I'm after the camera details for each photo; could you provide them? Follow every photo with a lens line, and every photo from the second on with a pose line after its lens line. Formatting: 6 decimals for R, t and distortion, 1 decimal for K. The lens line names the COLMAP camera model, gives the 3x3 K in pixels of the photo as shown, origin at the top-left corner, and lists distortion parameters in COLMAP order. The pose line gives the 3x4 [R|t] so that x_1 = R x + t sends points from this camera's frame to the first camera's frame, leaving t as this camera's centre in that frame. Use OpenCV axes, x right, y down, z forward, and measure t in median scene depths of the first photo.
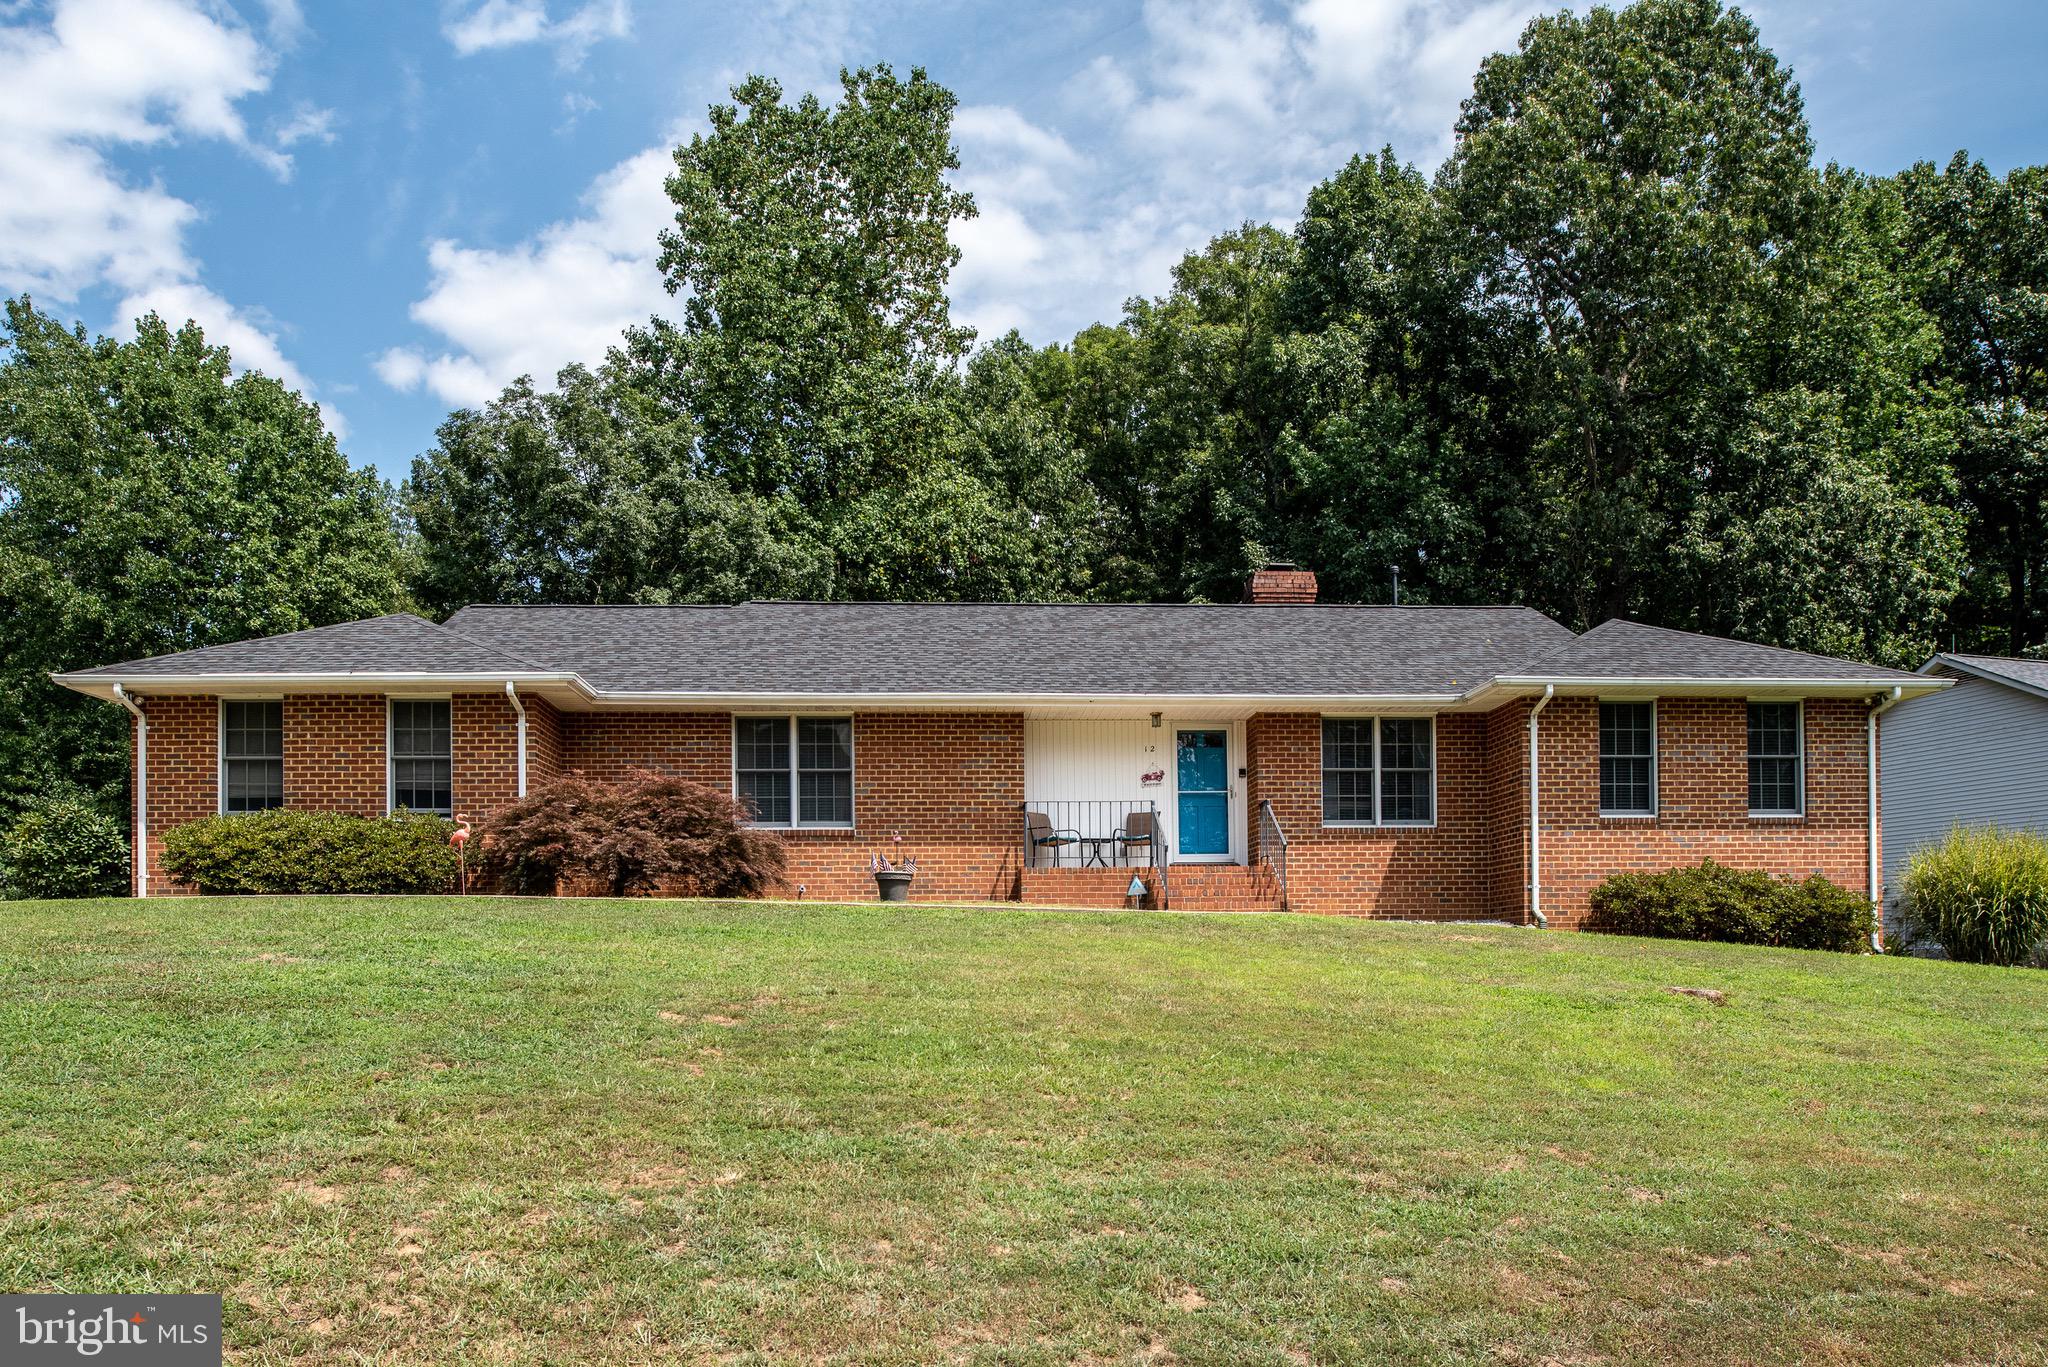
lens RADIAL K [[1445.3, 0, 1023.8], [0, 1445.3, 938.8], [0, 0, 1]] dist [-0.003584, -0.007365]
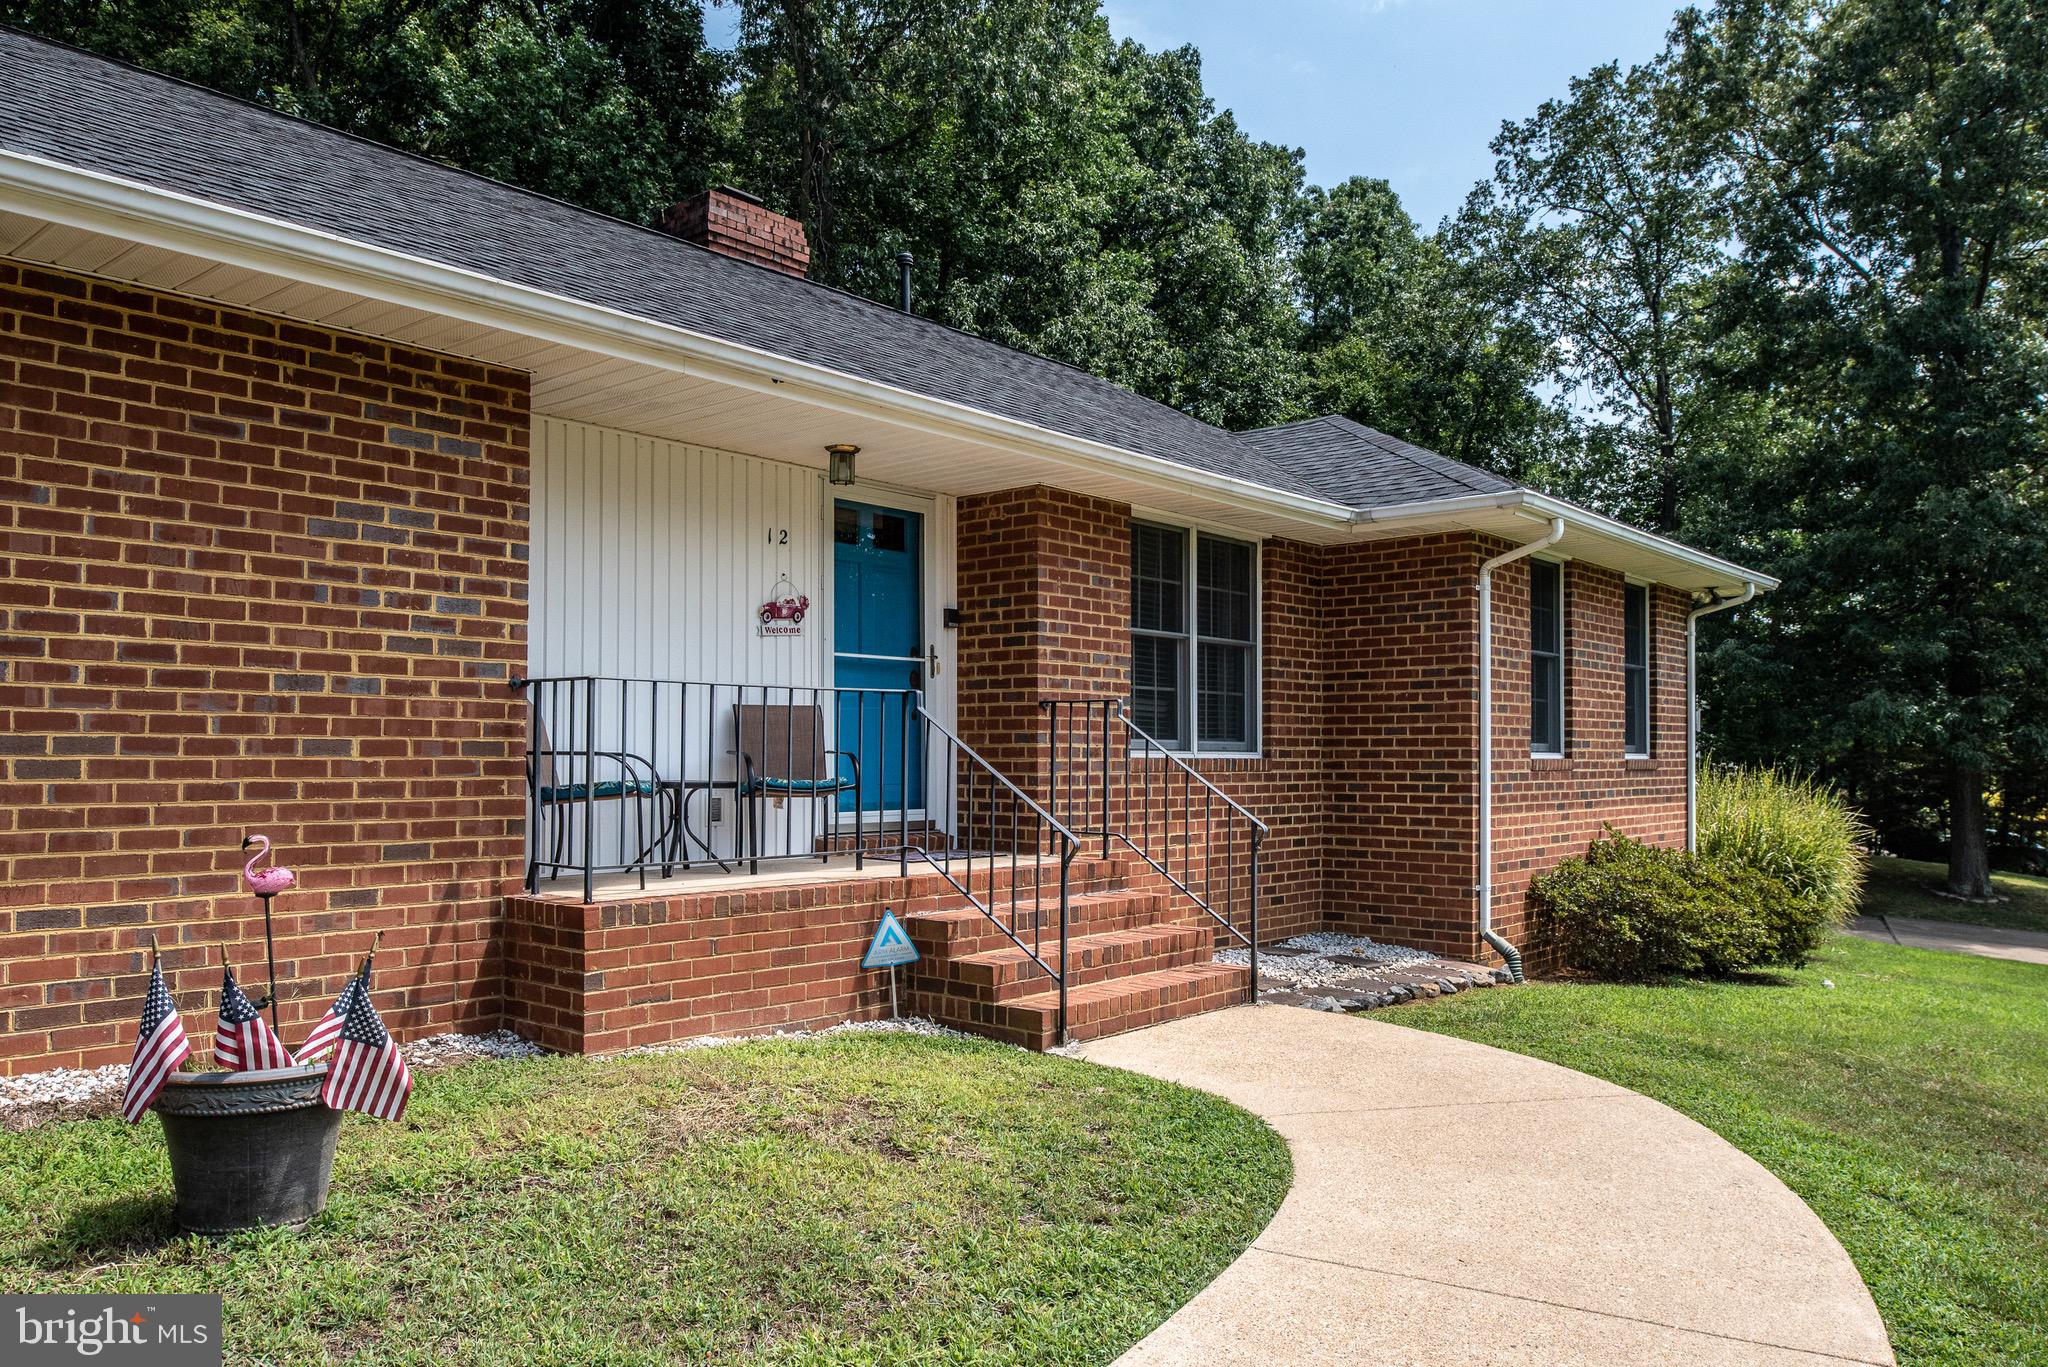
lens RADIAL K [[1457.1, 0, 1047.1], [0, 1457.1, 695.1], [0, 0, 1]] dist [-0.002893, -0.010752]
pose [[0.698127, 0.042529, 0.714710, -0.138231], [-0.024961, 0.999073, -0.035068, -0.079575], [-0.715539, 0.006642, 0.698542, 0.695054]]
